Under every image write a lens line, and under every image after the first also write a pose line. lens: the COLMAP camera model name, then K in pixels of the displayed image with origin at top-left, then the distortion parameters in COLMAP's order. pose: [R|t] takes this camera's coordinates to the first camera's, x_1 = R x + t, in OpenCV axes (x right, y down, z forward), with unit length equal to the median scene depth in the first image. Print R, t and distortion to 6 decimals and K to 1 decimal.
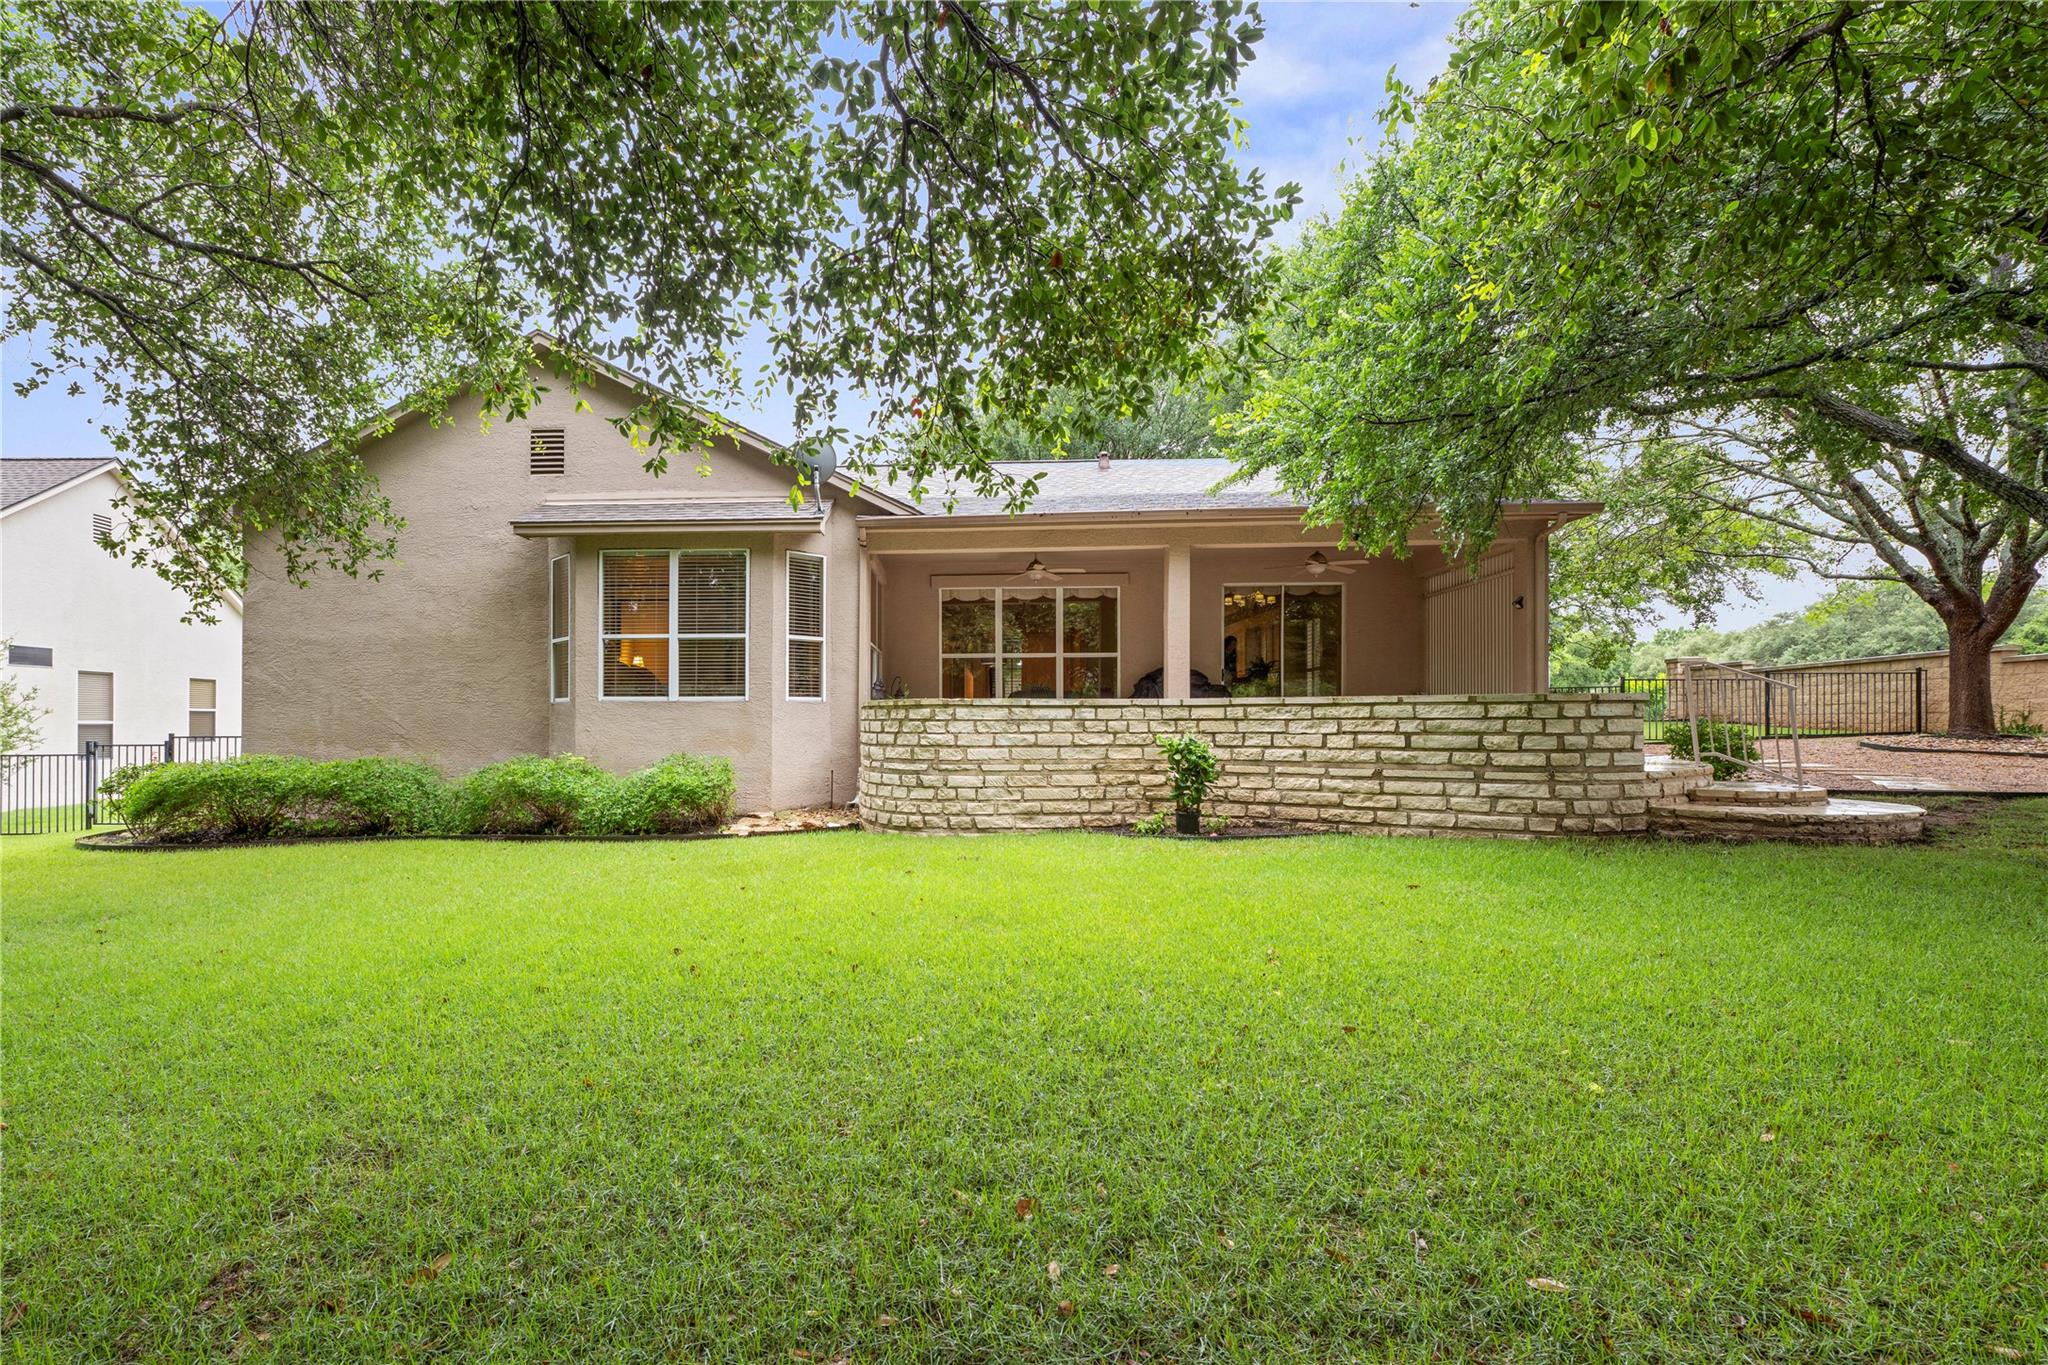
lens RADIAL K [[934.9, 0, 907.8], [0, 934.9, 715.1], [0, 0, 1]] dist [0.001474, 0.000137]
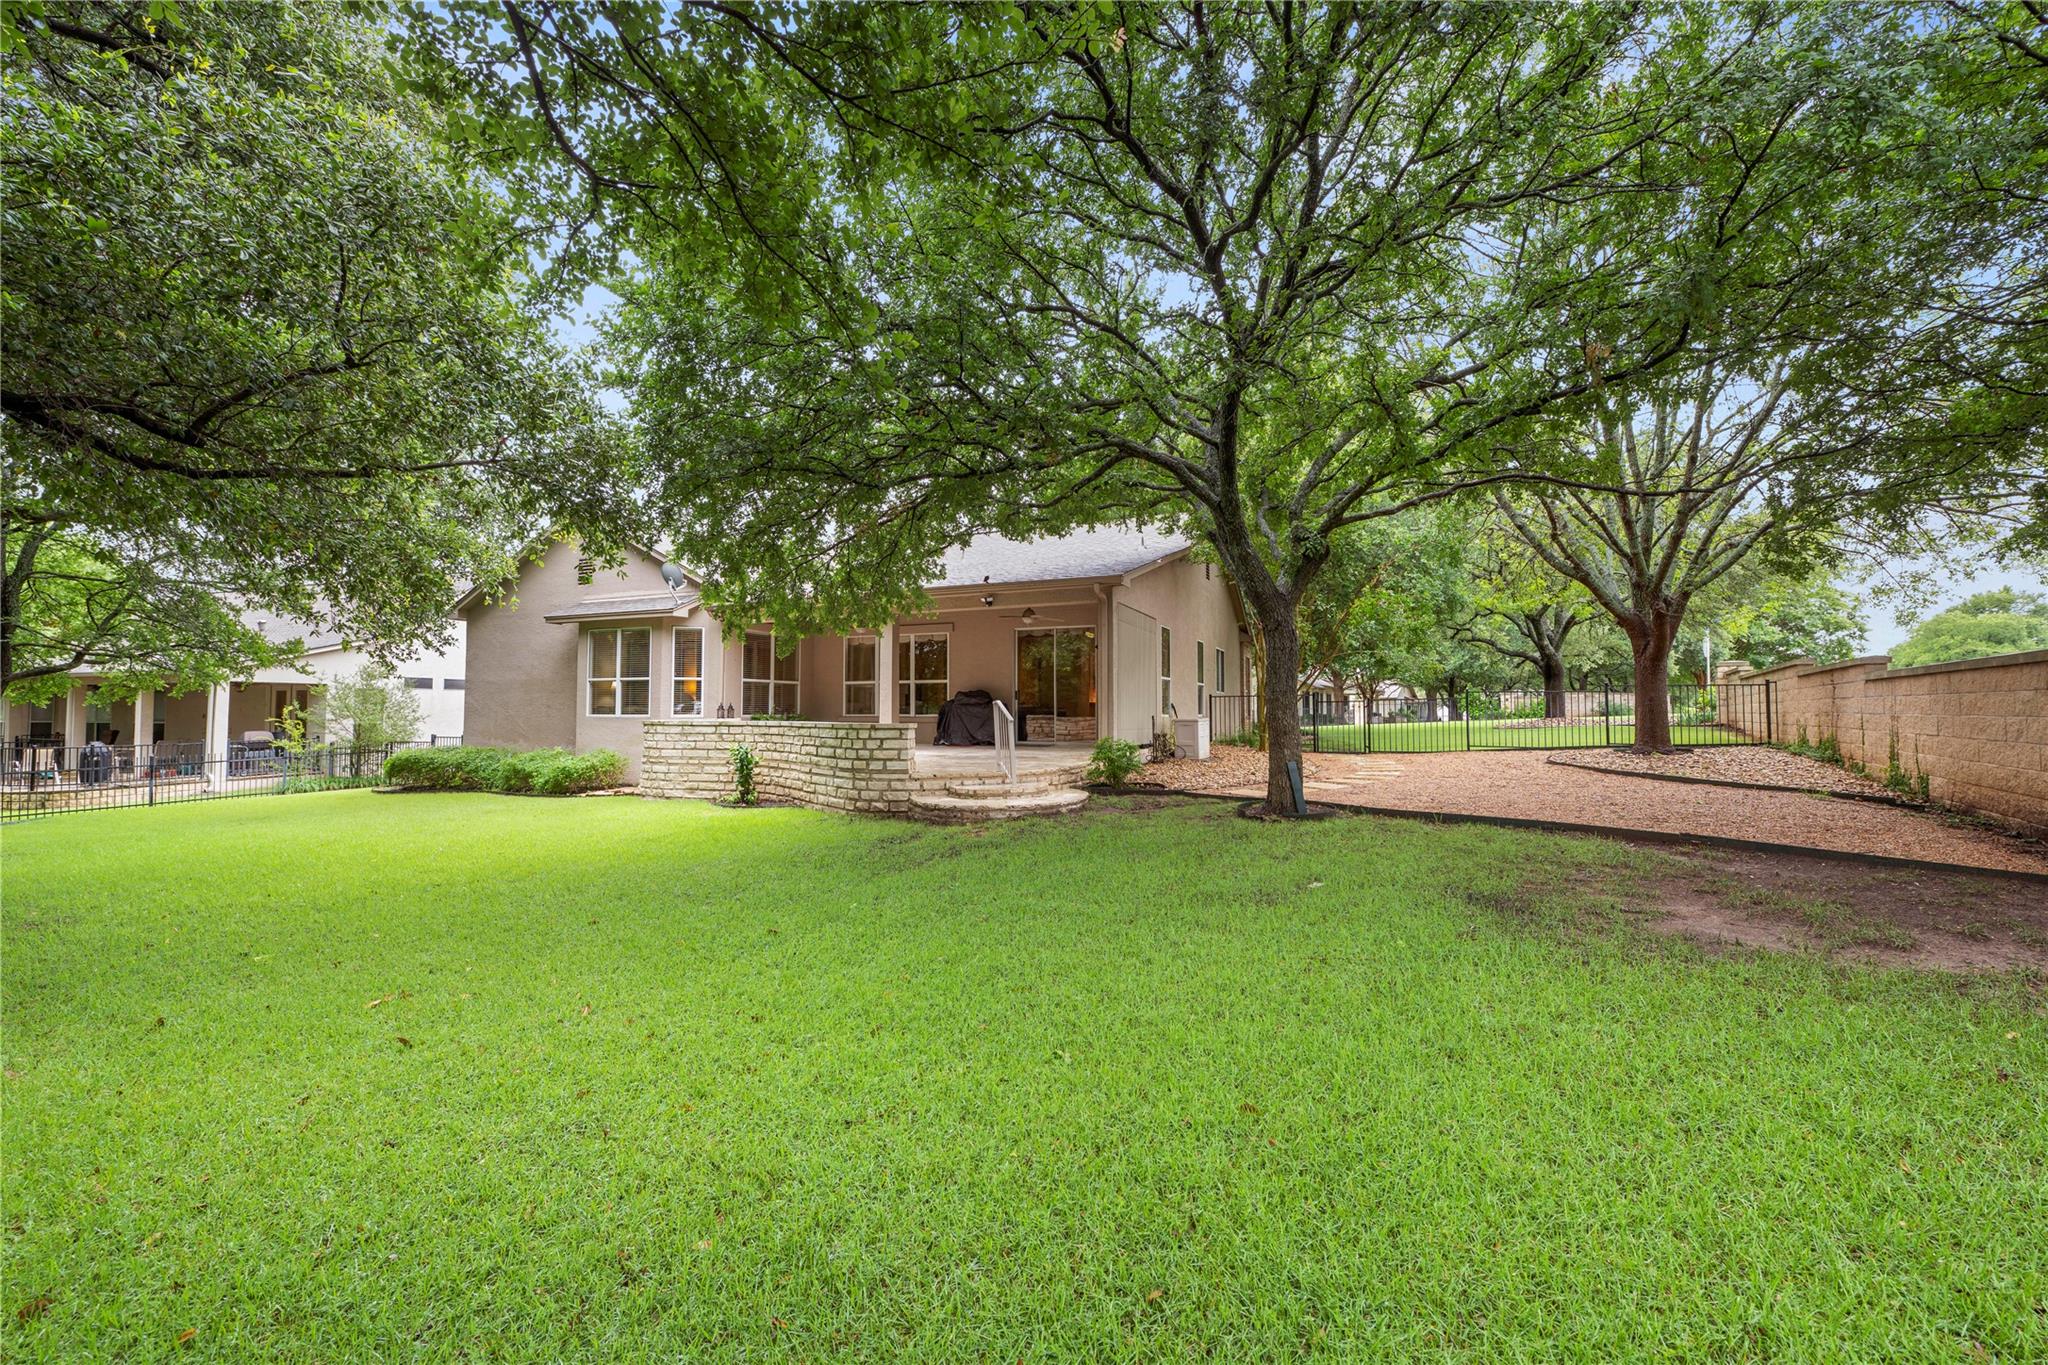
lens RADIAL K [[809.2, 0, 1037.3], [0, 809.2, 693.4], [0, 0, 1]] dist [0.001550, -0.000724]
pose [[0.943040, -0.006280, -0.332621, 1.197666], [0.001564, 0.999894, -0.014446, -0.044970], [0.332676, 0.013103, 0.942950, -0.171735]]
